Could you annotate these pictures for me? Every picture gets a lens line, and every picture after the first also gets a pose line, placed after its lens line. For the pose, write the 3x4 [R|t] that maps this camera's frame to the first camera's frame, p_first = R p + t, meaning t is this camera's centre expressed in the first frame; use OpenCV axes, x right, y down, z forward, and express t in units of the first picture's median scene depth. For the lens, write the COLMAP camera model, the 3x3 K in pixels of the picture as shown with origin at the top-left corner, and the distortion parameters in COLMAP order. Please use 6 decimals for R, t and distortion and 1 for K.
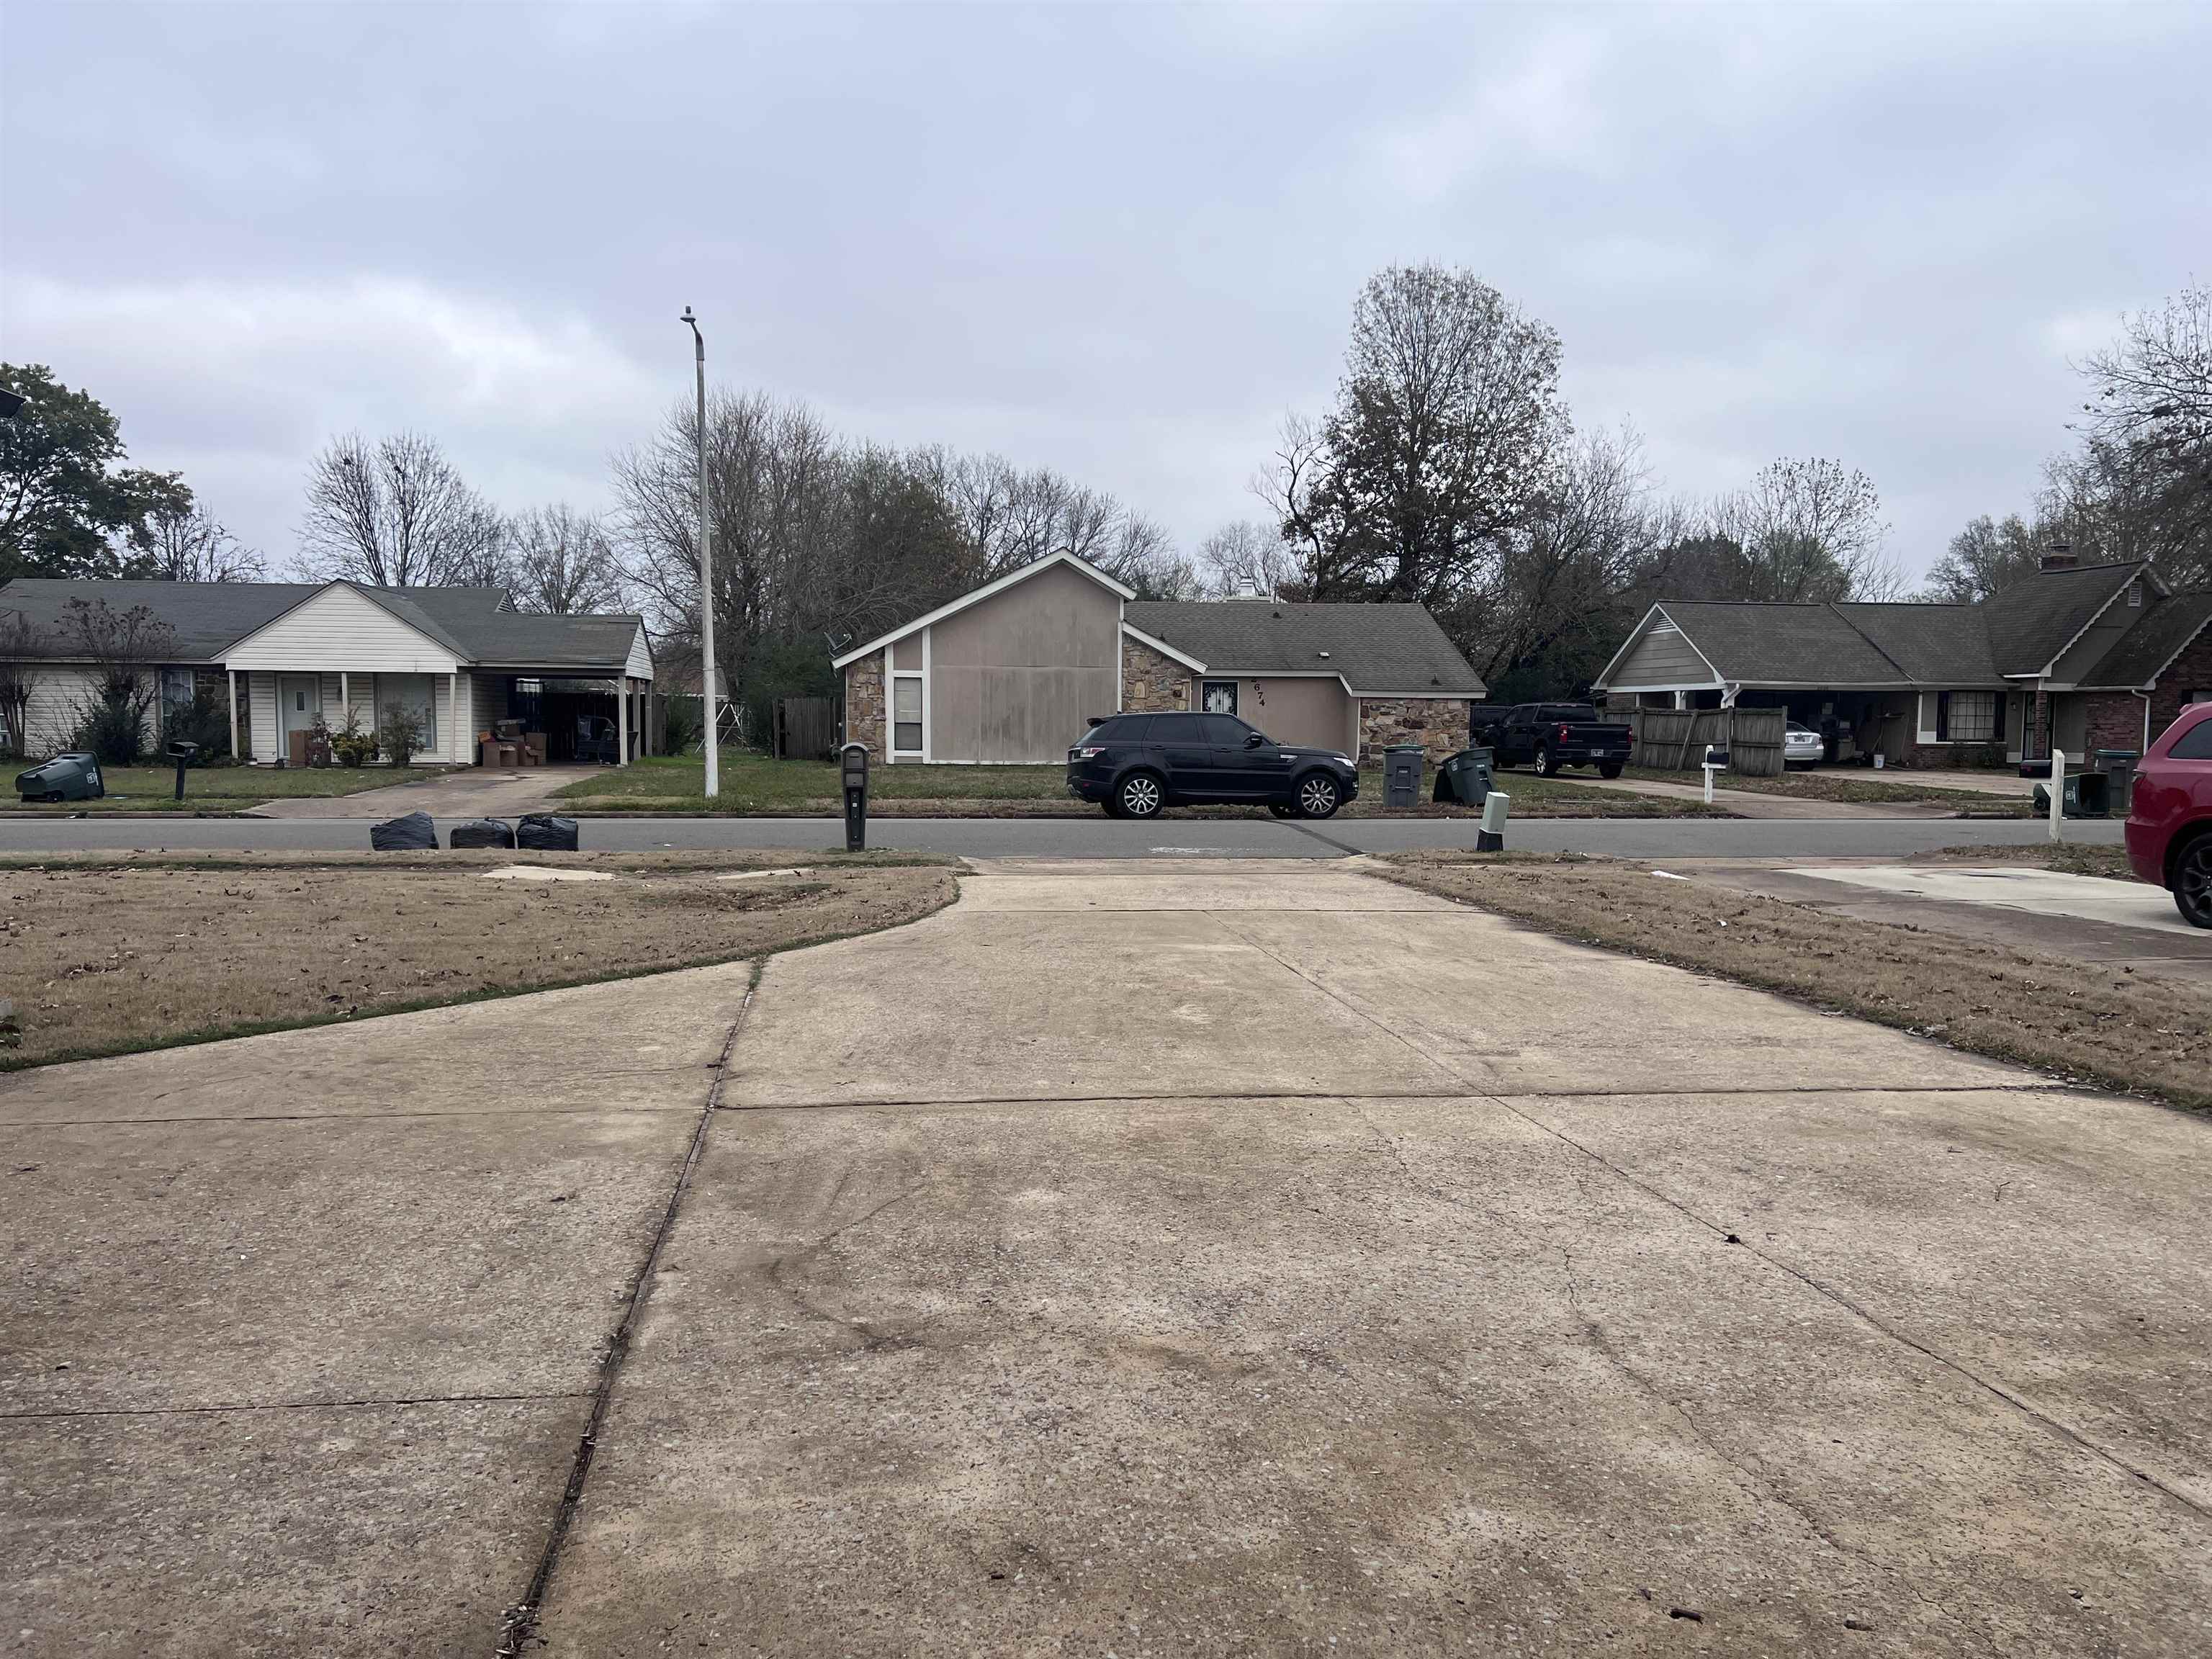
lens RADIAL K [[1650.9, 0, 1106.3], [0, 1650.9, 824.2], [0, 0, 1]] dist [0.066551, -0.069419]
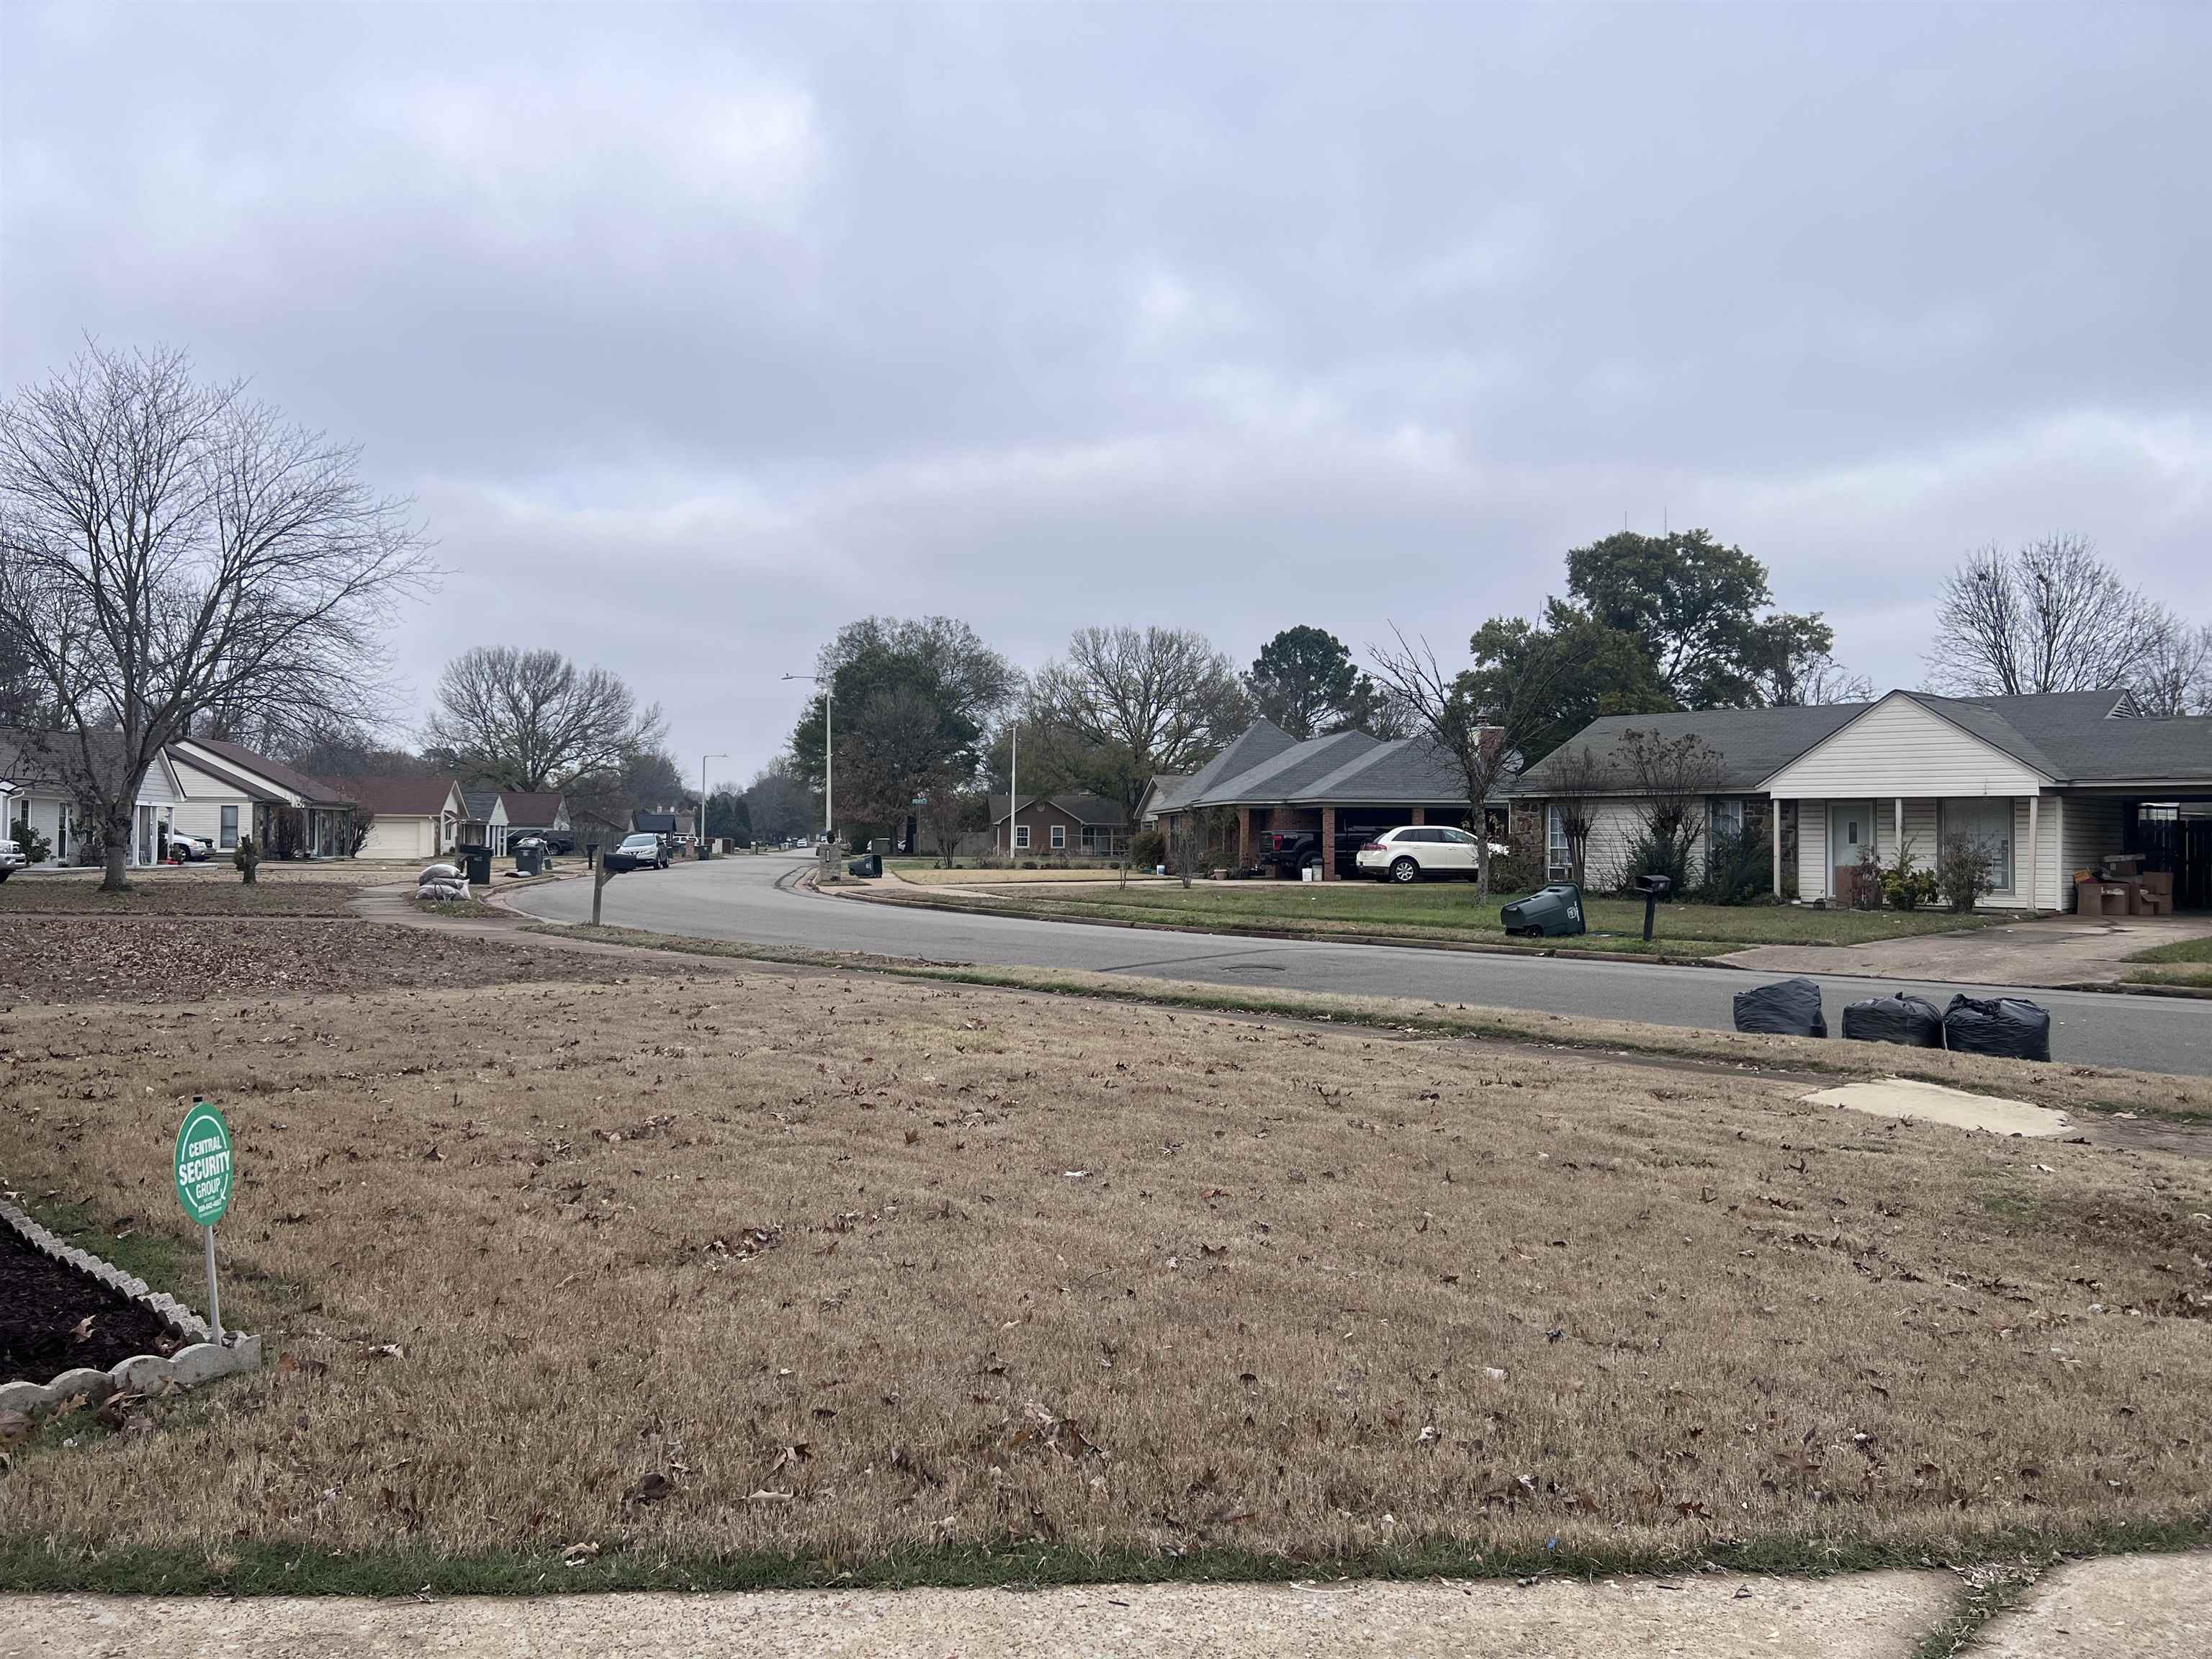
lens RADIAL K [[1650.9, 0, 1111.7], [0, 1650.9, 812.3], [0, 0, 1]] dist [0.066551, -0.069419]
pose [[0.598735, -0.016345, -0.800780, -0.015022], [-0.056419, 0.996448, -0.062523, -0.007828], [0.798958, 0.082614, 0.595686, 0.170002]]
